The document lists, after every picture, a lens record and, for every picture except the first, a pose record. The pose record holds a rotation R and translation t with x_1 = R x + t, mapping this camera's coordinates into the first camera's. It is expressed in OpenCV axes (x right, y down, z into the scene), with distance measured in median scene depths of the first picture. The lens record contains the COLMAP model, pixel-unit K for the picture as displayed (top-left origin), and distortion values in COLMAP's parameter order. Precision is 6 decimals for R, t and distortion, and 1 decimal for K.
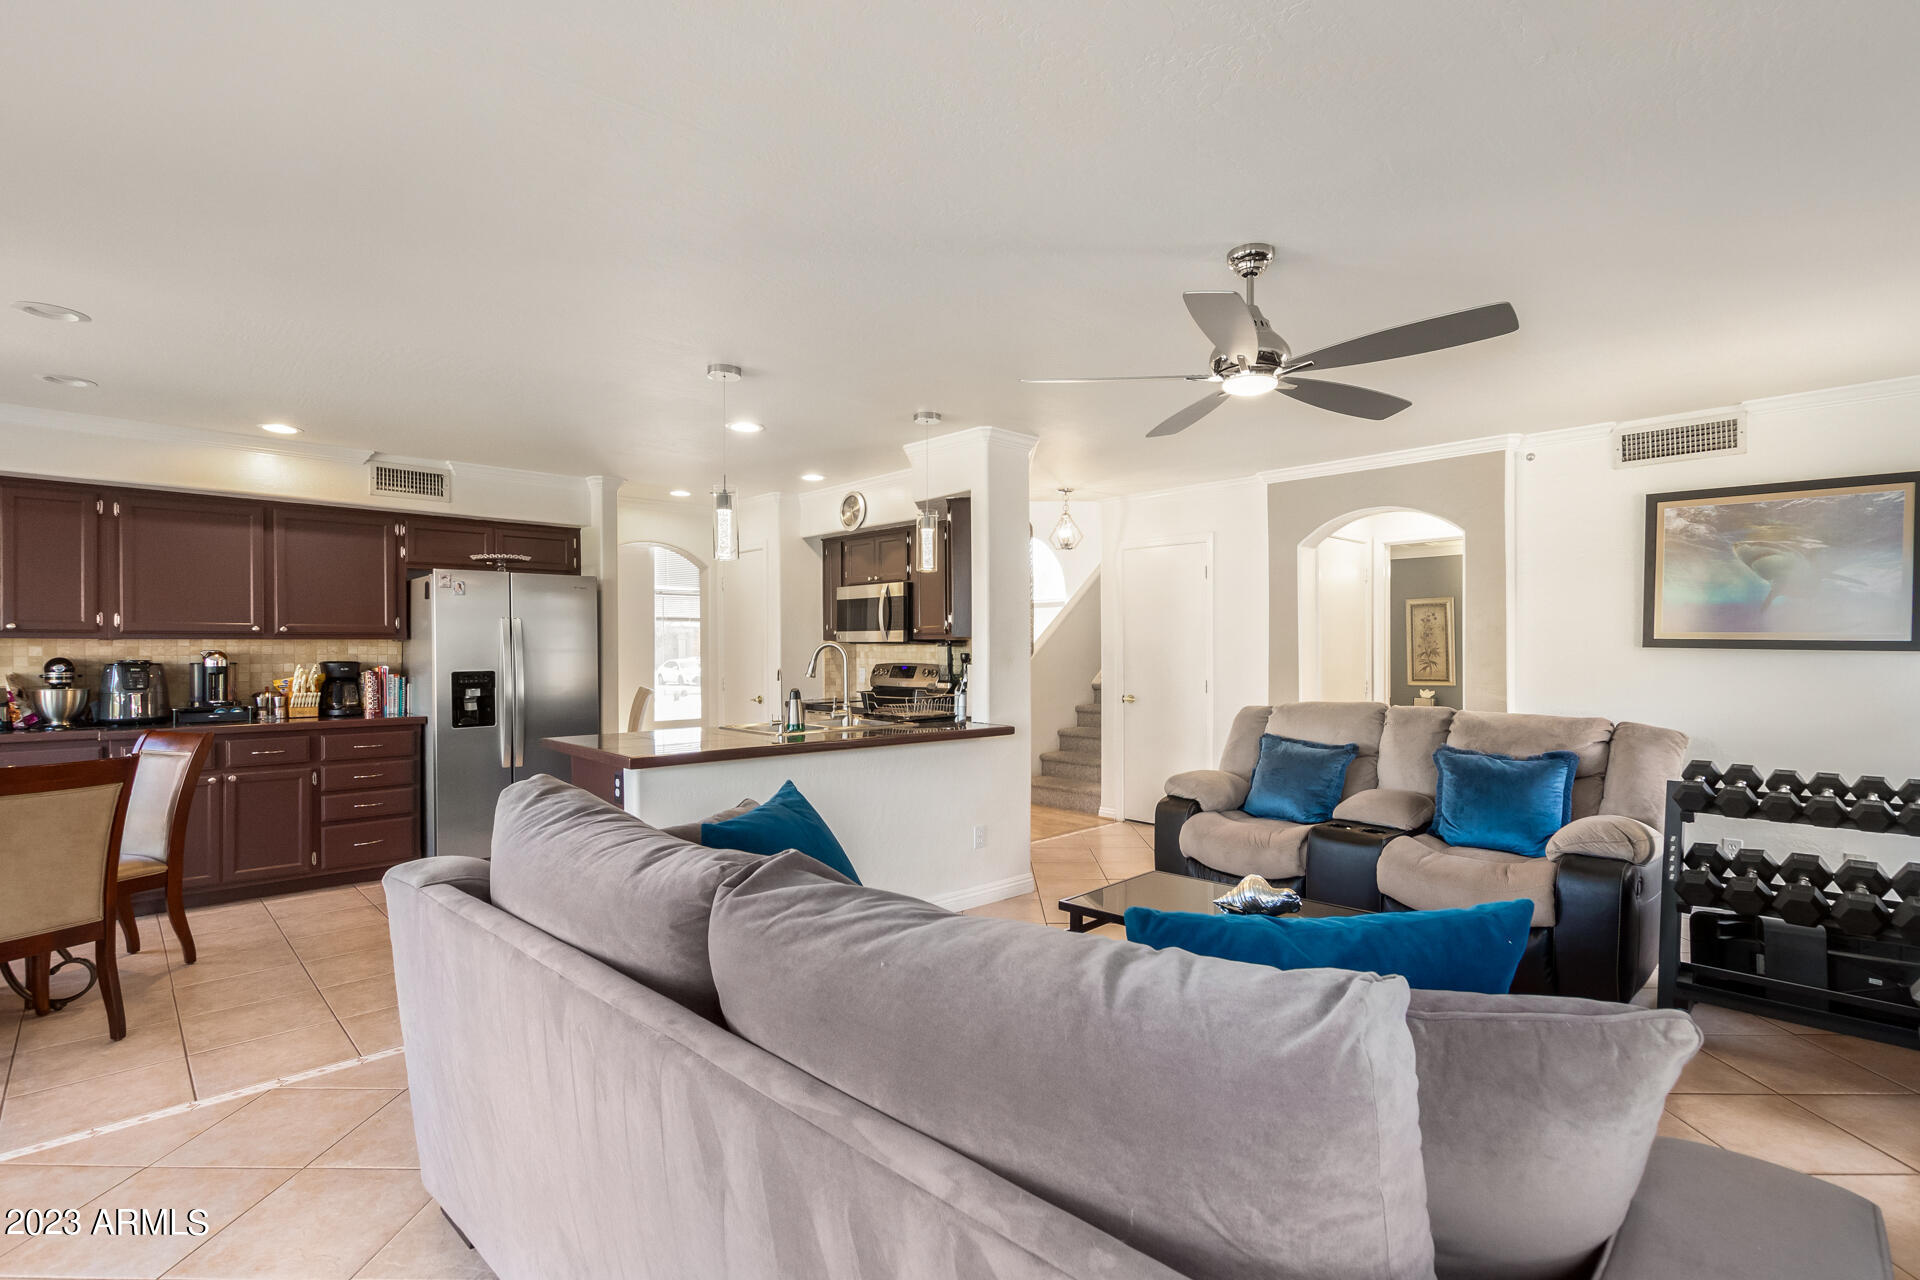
lens RADIAL K [[881.5, 0, 973.2], [0, 881.5, 646.6], [0, 0, 1]] dist [0.001718, 0.000693]
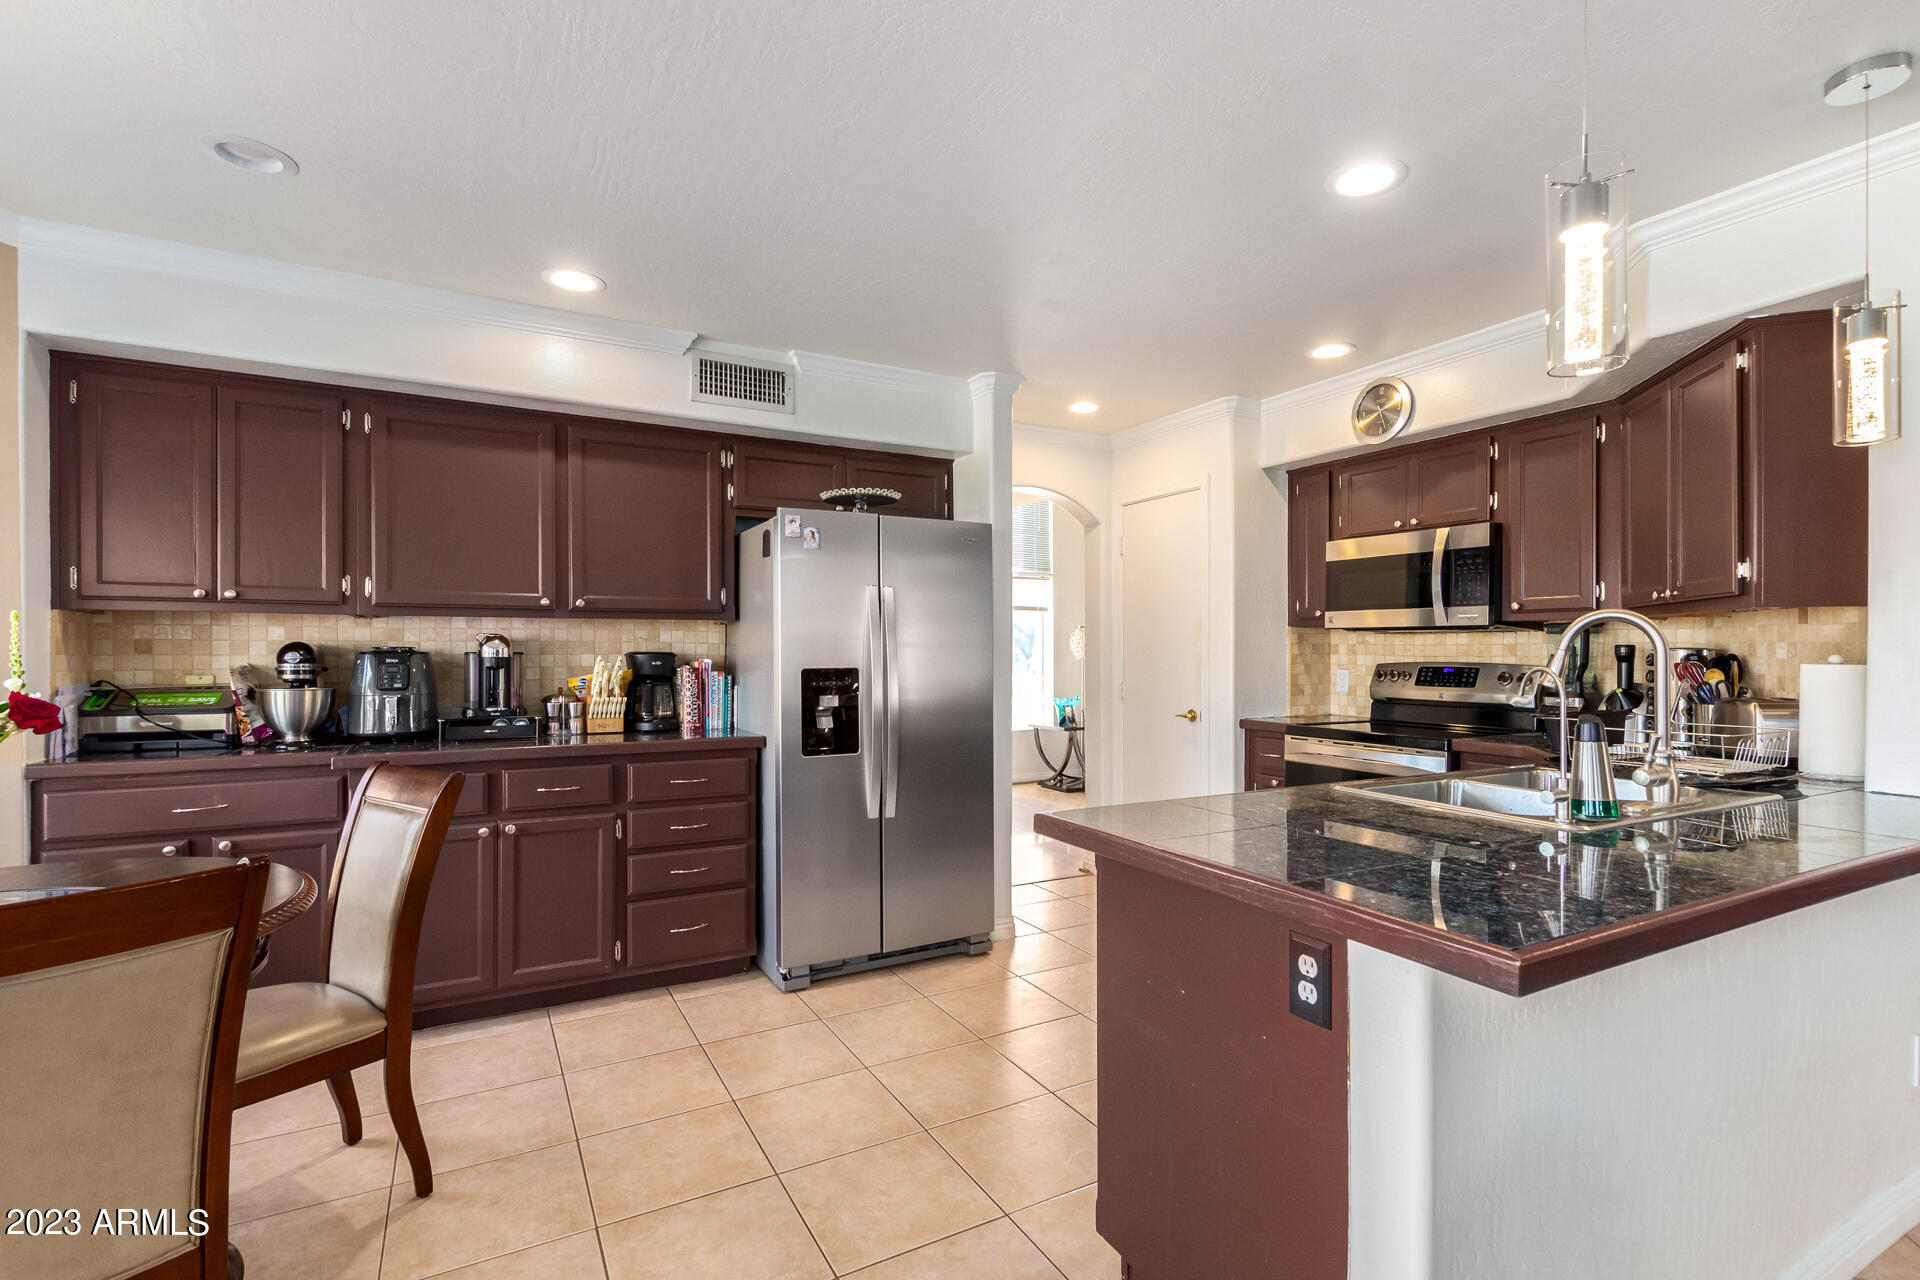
lens RADIAL K [[881.5, 0, 948.1], [0, 881.5, 644.0], [0, 0, 1]] dist [0.001718, 0.000693]
pose [[0.961686, 0.004036, -0.274125, -0.298220], [-0.004561, 0.999989, -0.001277, 0.010121], [0.274116, 0.002478, 0.961693, 0.392119]]
